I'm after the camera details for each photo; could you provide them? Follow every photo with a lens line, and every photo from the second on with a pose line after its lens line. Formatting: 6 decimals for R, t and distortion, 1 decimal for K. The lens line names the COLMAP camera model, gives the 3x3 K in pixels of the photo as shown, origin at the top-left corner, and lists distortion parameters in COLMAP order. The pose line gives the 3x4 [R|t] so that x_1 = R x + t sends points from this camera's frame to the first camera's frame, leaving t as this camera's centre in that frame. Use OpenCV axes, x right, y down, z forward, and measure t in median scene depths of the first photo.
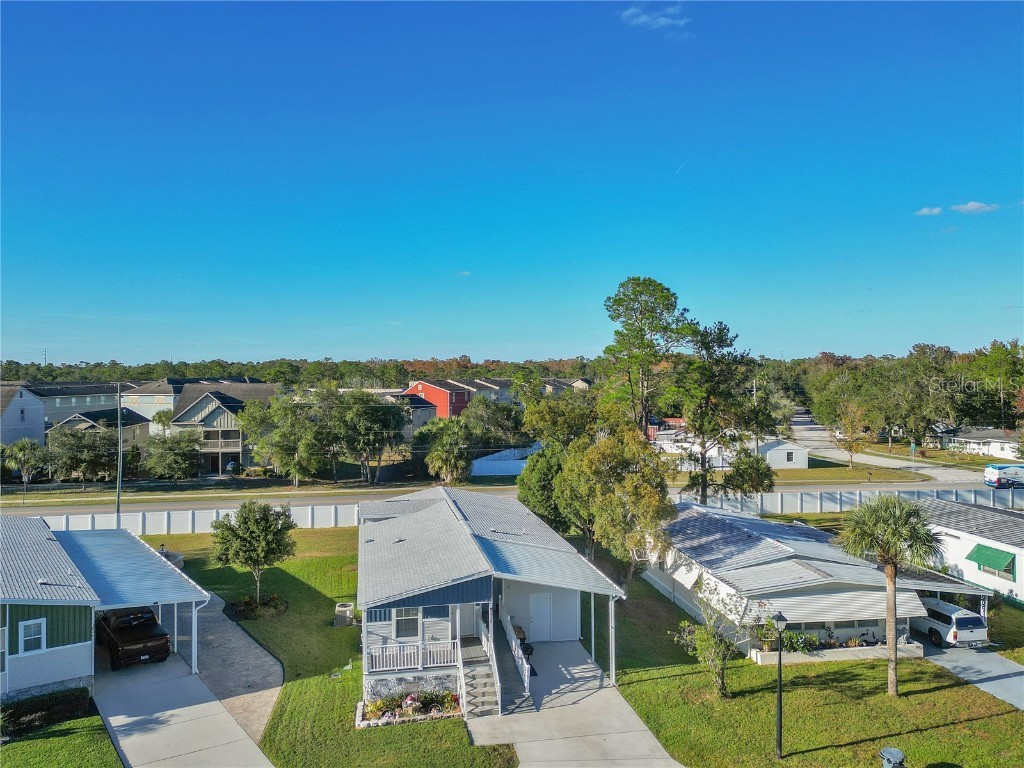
lens RADIAL K [[804.0, 0, 525.9], [0, 804.0, 369.9], [0, 0, 1]] dist [0.079674, -0.076063]
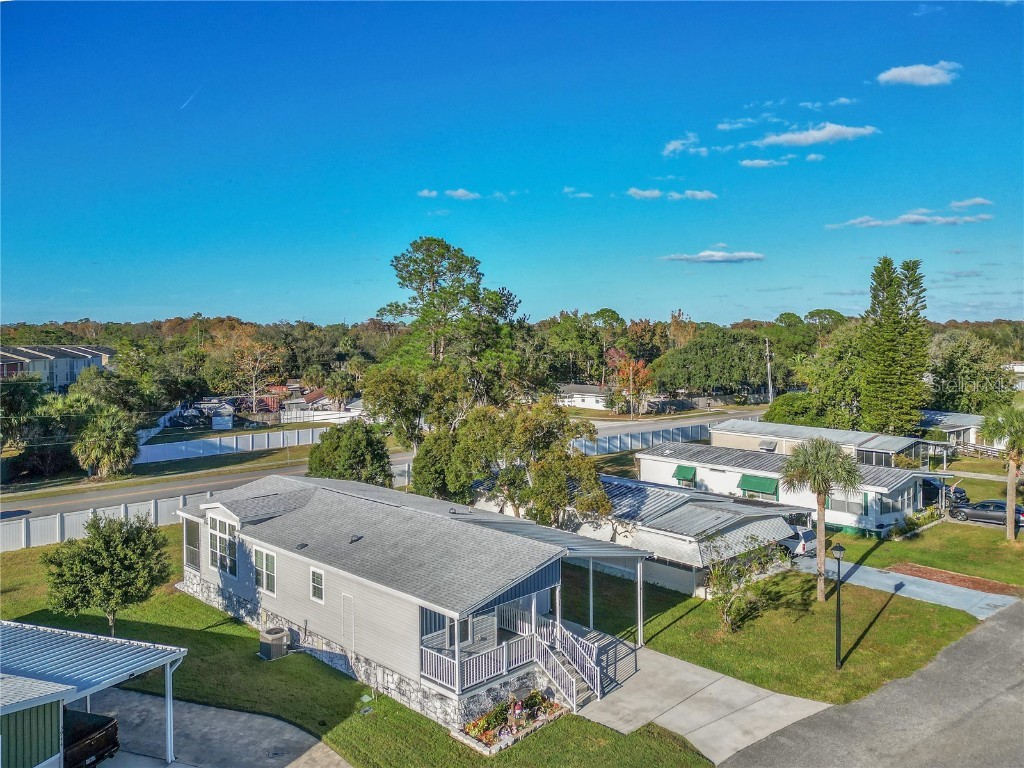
lens RADIAL K [[804.0, 0, 525.9], [0, 804.0, 369.9], [0, 0, 1]] dist [0.079674, -0.076063]
pose [[0.821052, -0.025786, 0.570271, -0.346340], [0.002143, 0.999111, 0.042092, 0.001722], [-0.570850, -0.033338, 0.820377, 0.158910]]
